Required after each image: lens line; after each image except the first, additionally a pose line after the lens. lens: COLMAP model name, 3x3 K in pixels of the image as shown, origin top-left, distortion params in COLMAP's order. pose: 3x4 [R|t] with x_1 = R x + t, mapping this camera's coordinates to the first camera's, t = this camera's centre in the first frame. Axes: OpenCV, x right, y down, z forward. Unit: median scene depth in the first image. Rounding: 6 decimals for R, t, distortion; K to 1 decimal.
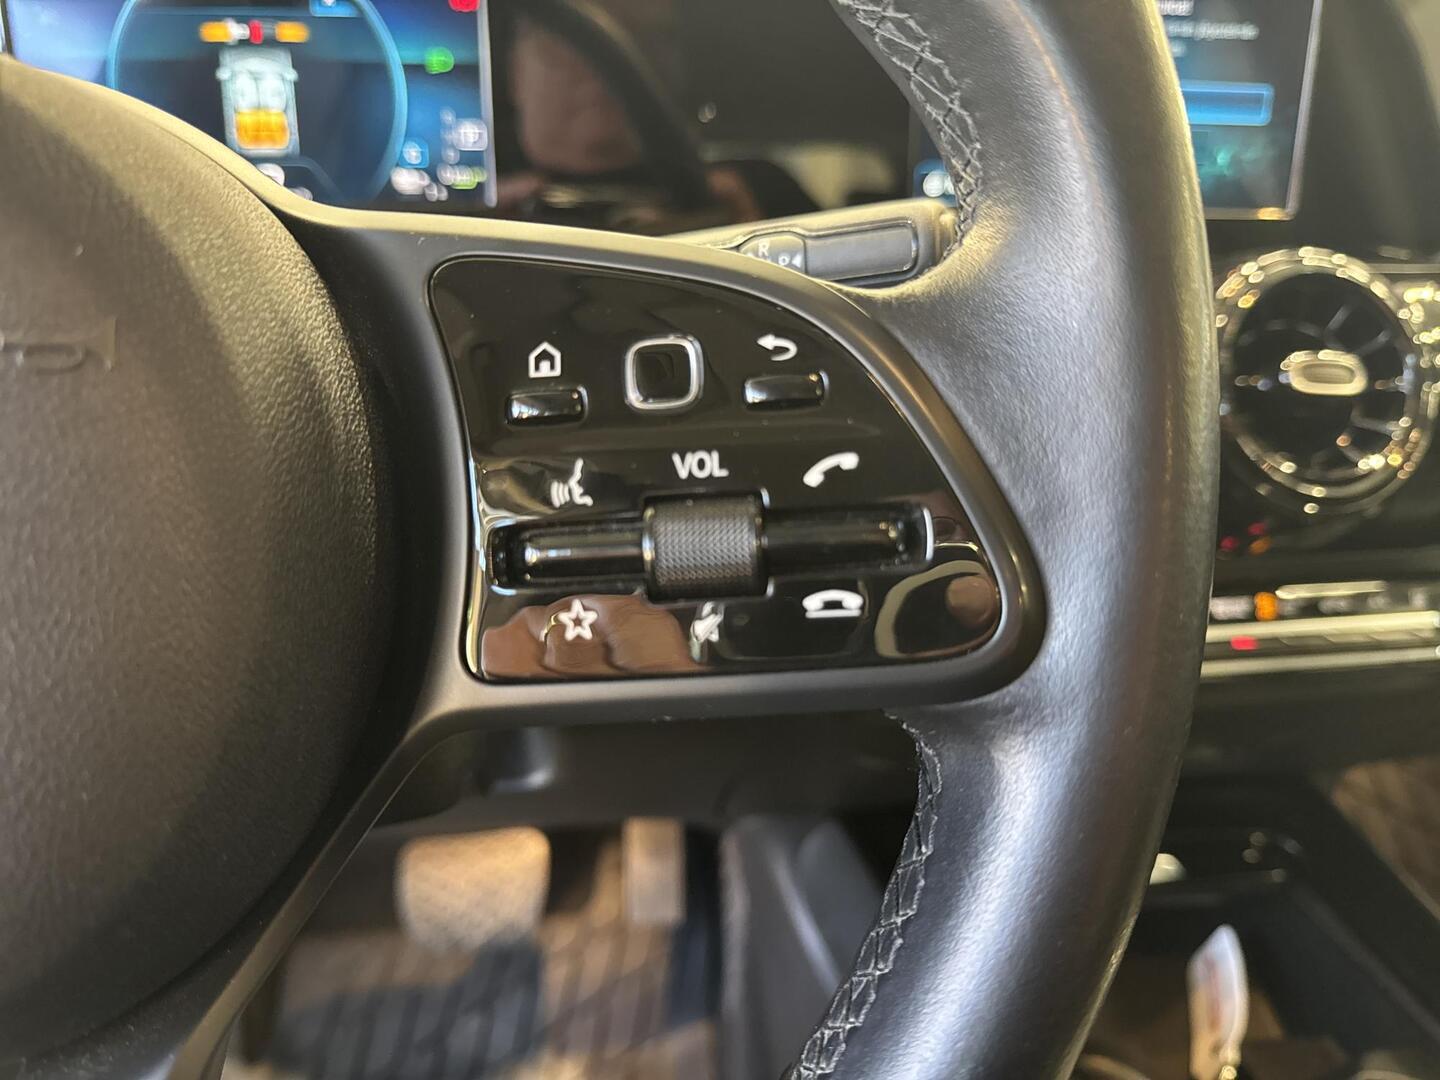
lens RADIAL K [[1182.7, 0, 543.8], [0, 1182.7, 542.8], [0, 0, 1]] dist [0.060588, -0.178381]
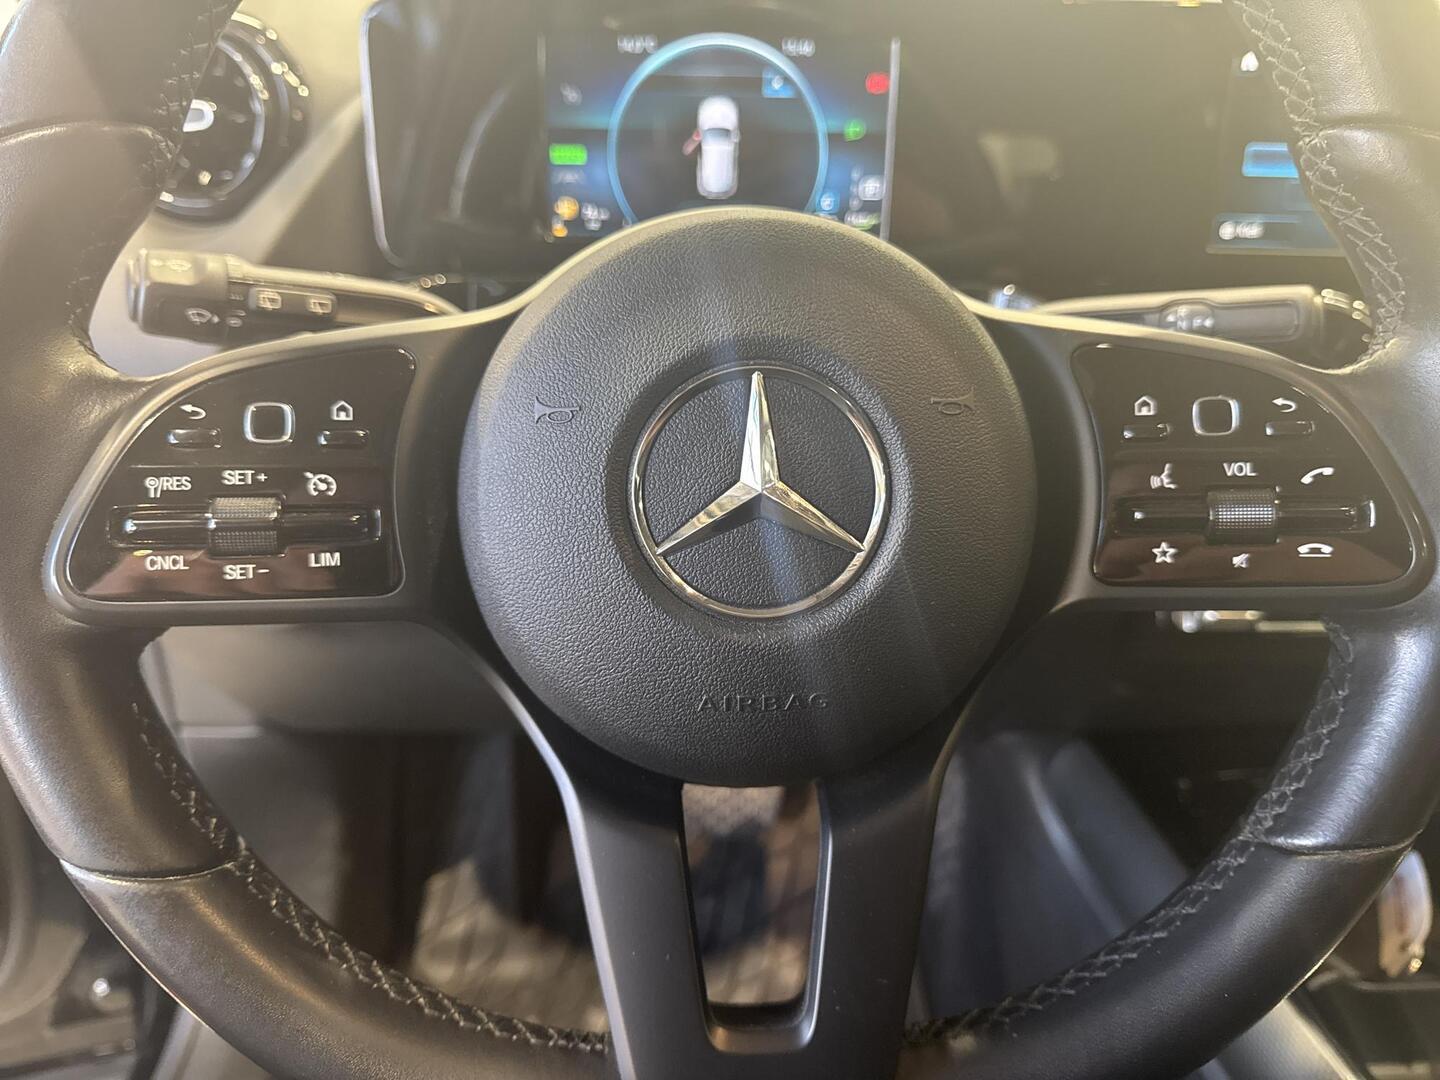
lens RADIAL K [[1000.9, 0, 720.0], [0, 1000.9, 540.0], [0, 0, 1]] dist [0.046327, -0.094627]
pose [[0.995139, 0.049847, -0.084935, -0.501067], [-0.046299, 0.997991, 0.043242, 0.010992], [0.086920, -0.039099, 0.995448, -0.574386]]
